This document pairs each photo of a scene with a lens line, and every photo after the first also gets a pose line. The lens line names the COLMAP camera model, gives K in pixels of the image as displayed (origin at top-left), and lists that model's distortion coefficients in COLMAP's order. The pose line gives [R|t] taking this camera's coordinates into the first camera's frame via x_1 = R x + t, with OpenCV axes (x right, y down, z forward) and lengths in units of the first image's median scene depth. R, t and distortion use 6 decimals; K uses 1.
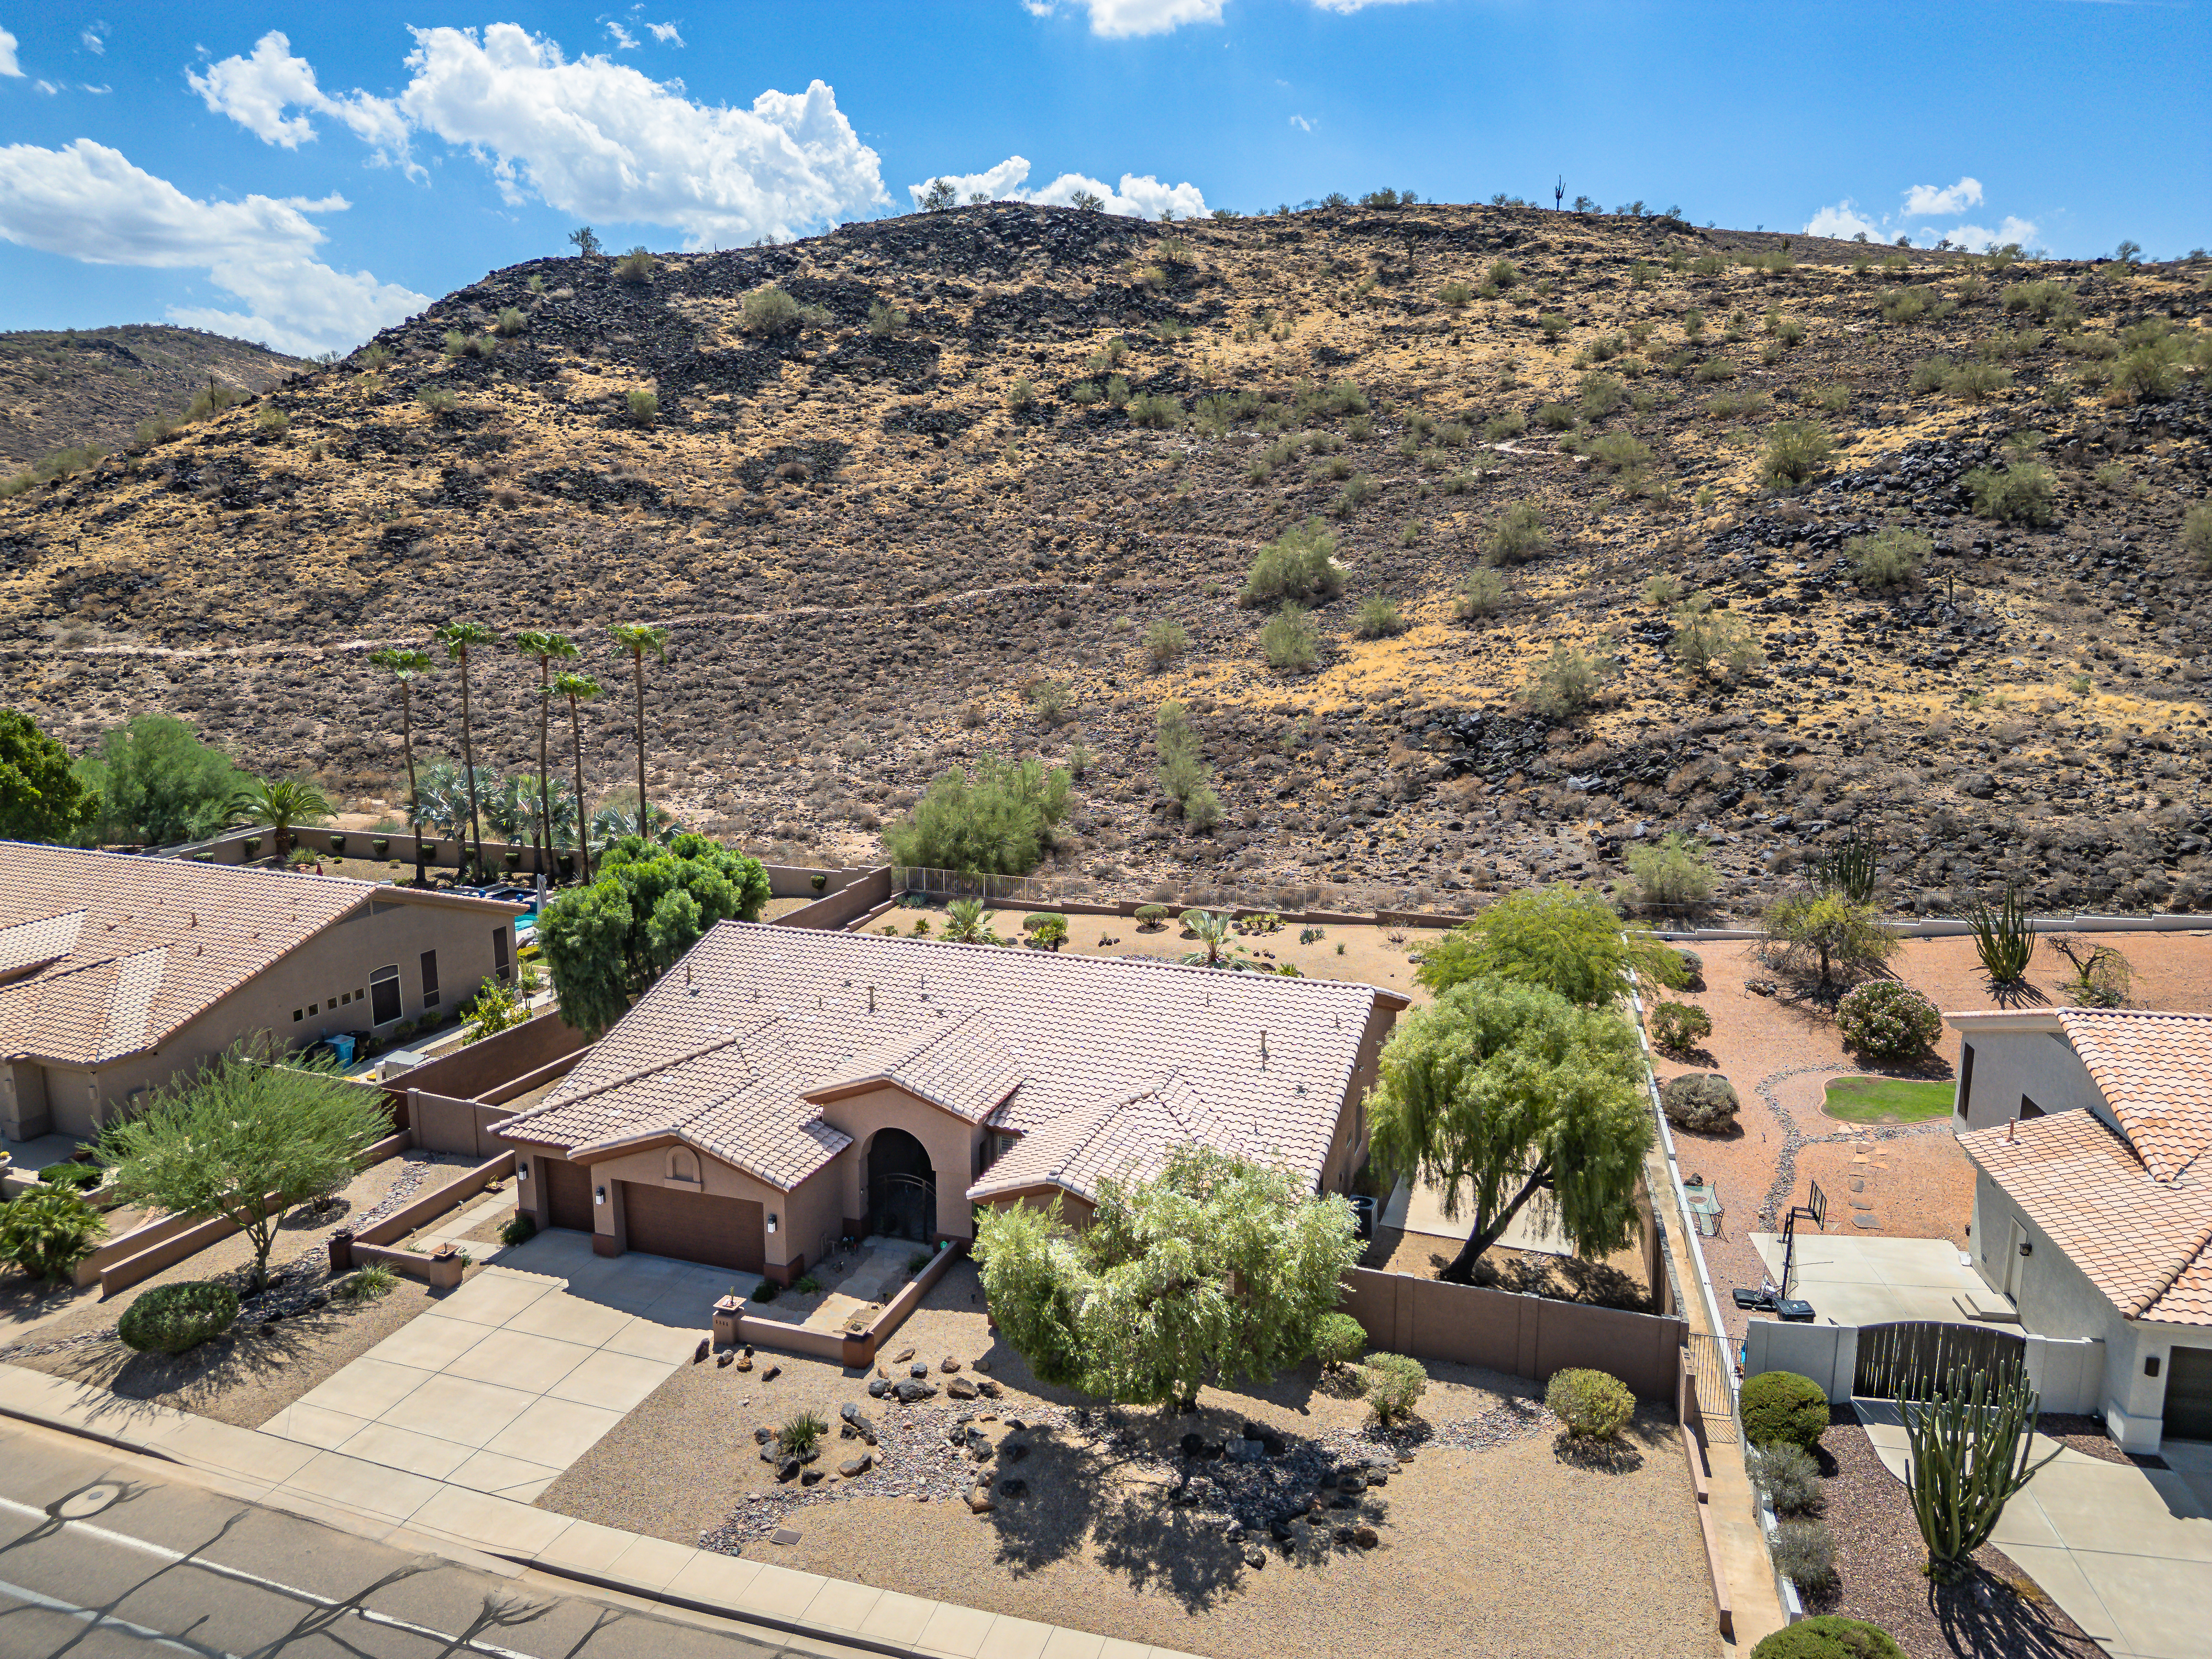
lens RADIAL K [[1557.6, 0, 1101.3], [0, 1557.6, 840.8], [0, 0, 1]] dist [0.050511, -0.041411]
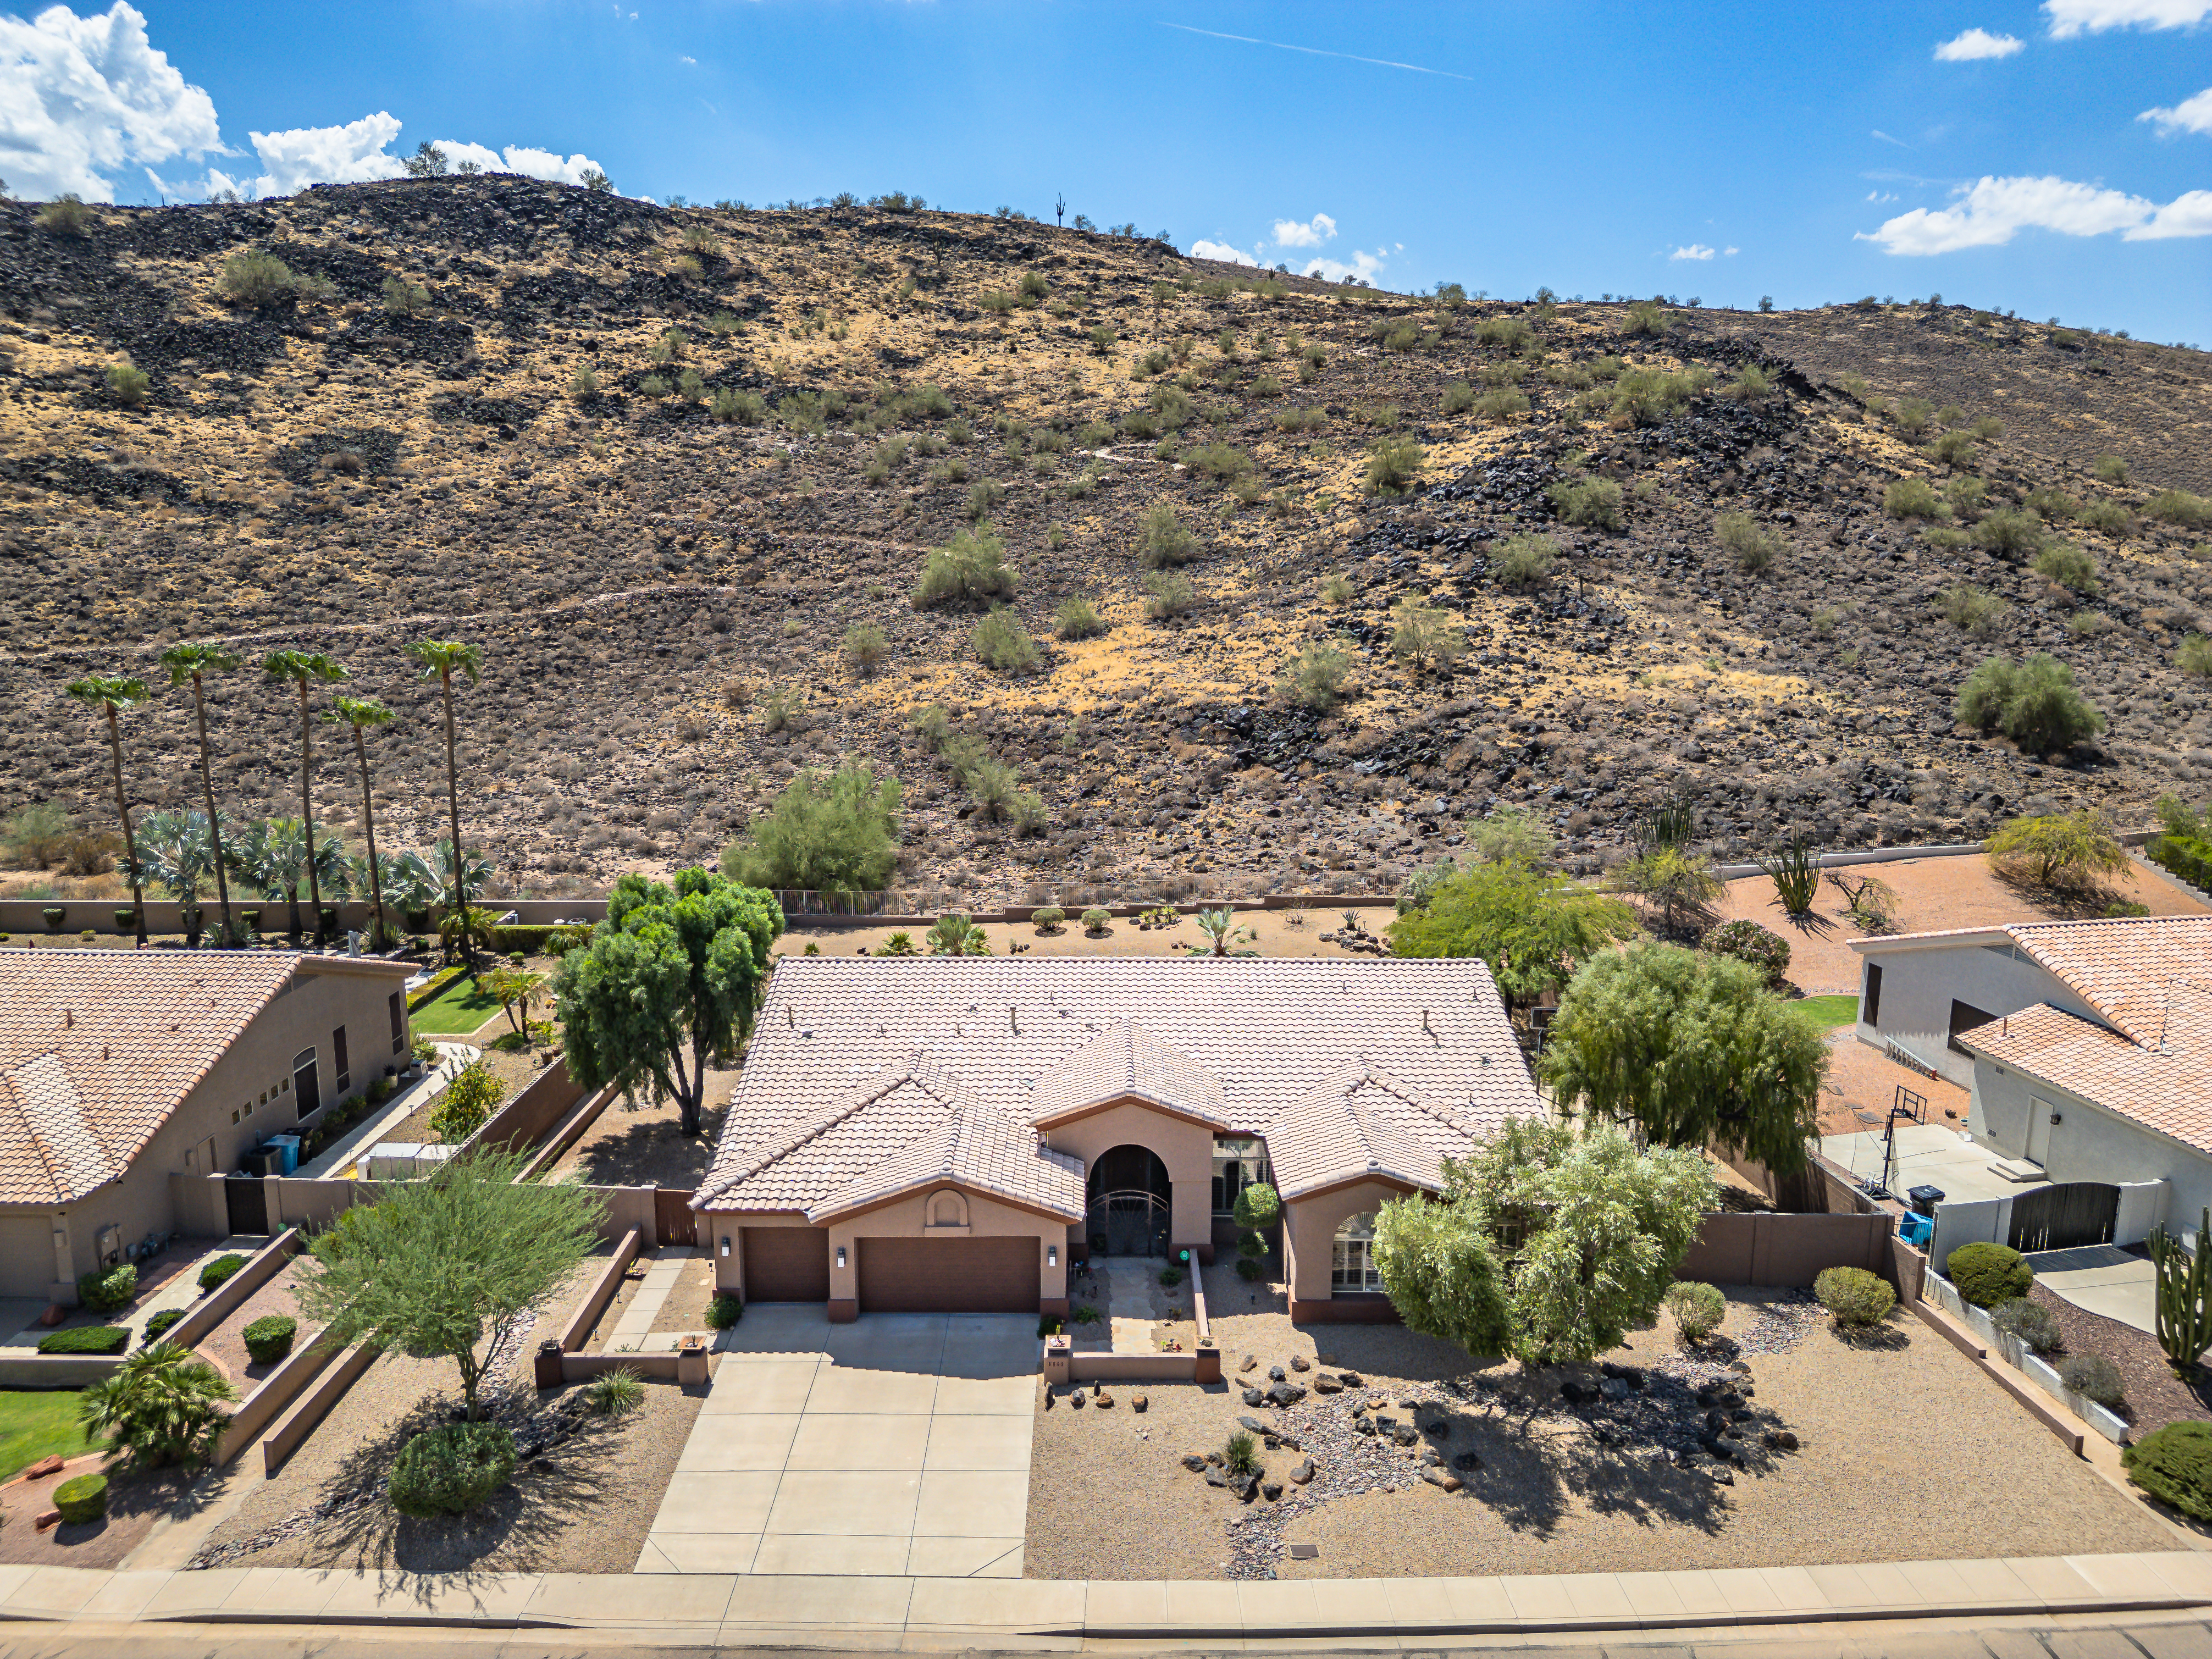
lens RADIAL K [[1555.7, 0, 1100.3], [0, 1555.7, 834.7], [0, 0, 1]] dist [0.062897, -0.056827]
pose [[0.940225, -0.064692, 0.334352, -0.110603], [0.065557, 0.997811, 0.008709, -0.005243], [-0.334183, 0.013730, 0.942408, 0.016425]]
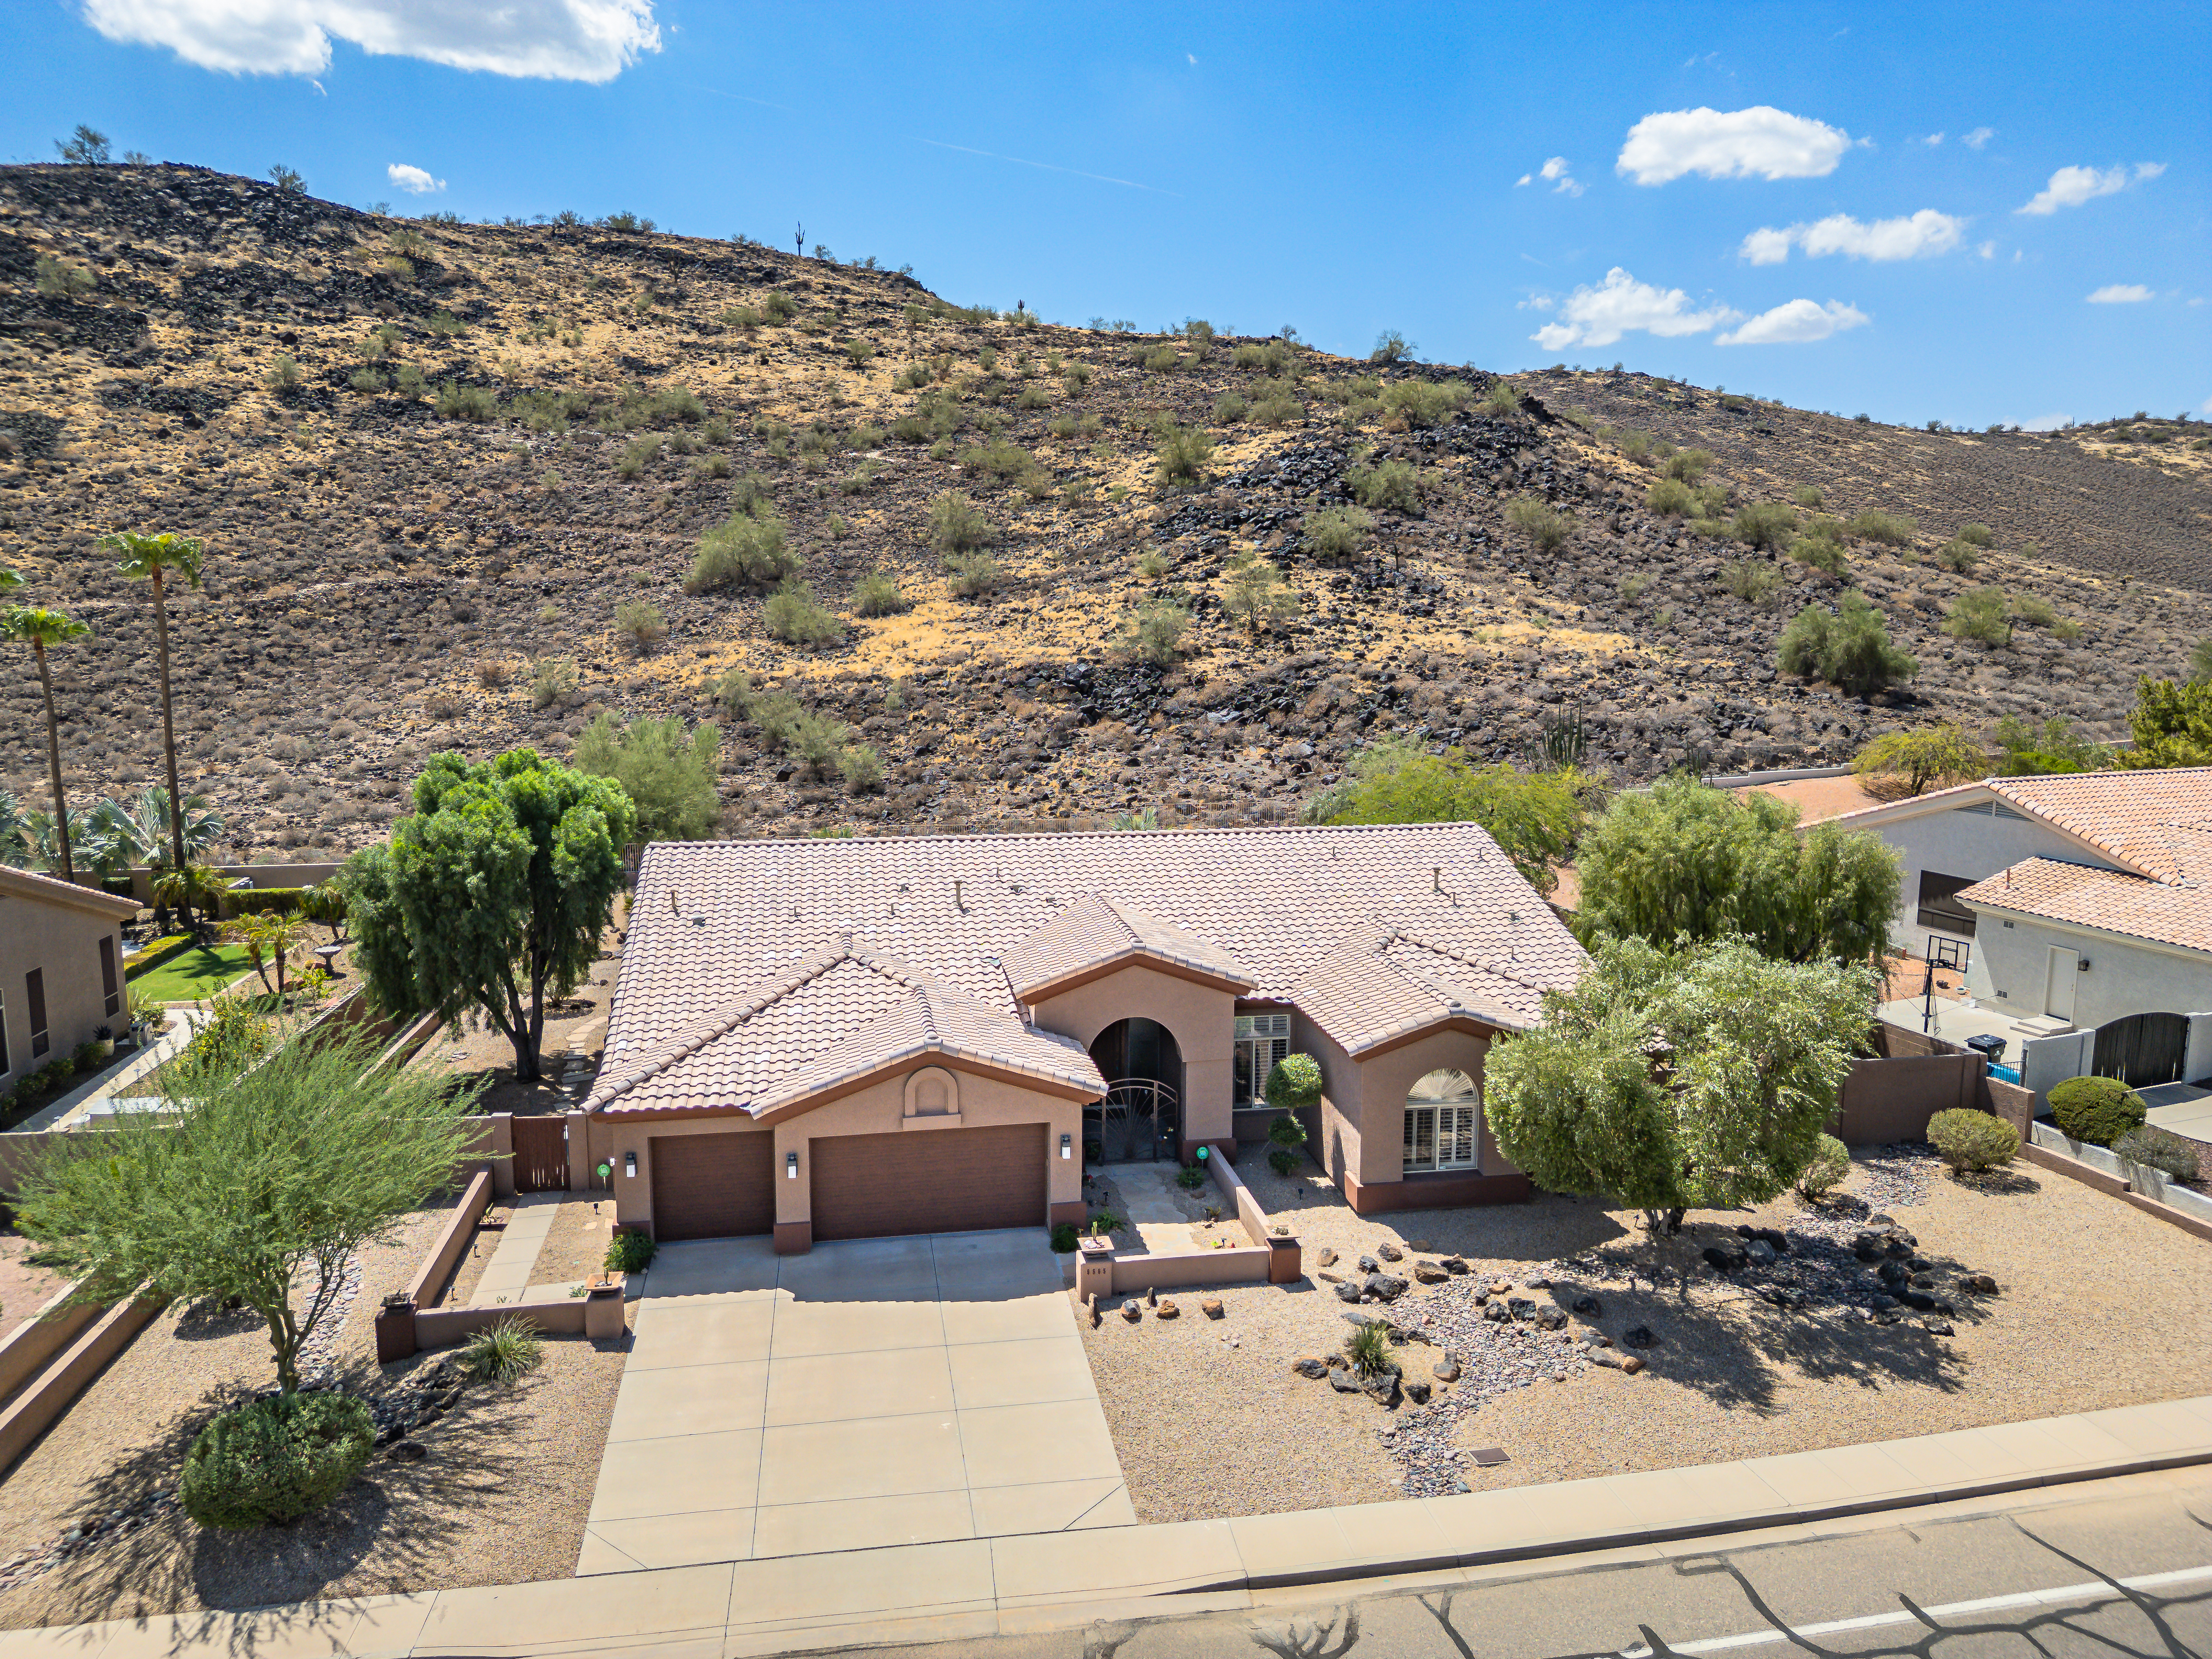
lens RADIAL K [[1555.7, 0, 1100.3], [0, 1555.7, 834.7], [0, 0, 1]] dist [0.062897, -0.056827]
pose [[0.868104, -0.075740, 0.490570, -0.125900], [0.098074, 0.994980, -0.019932, 0.024708], [-0.486598, 0.065415, 0.871174, 0.072089]]
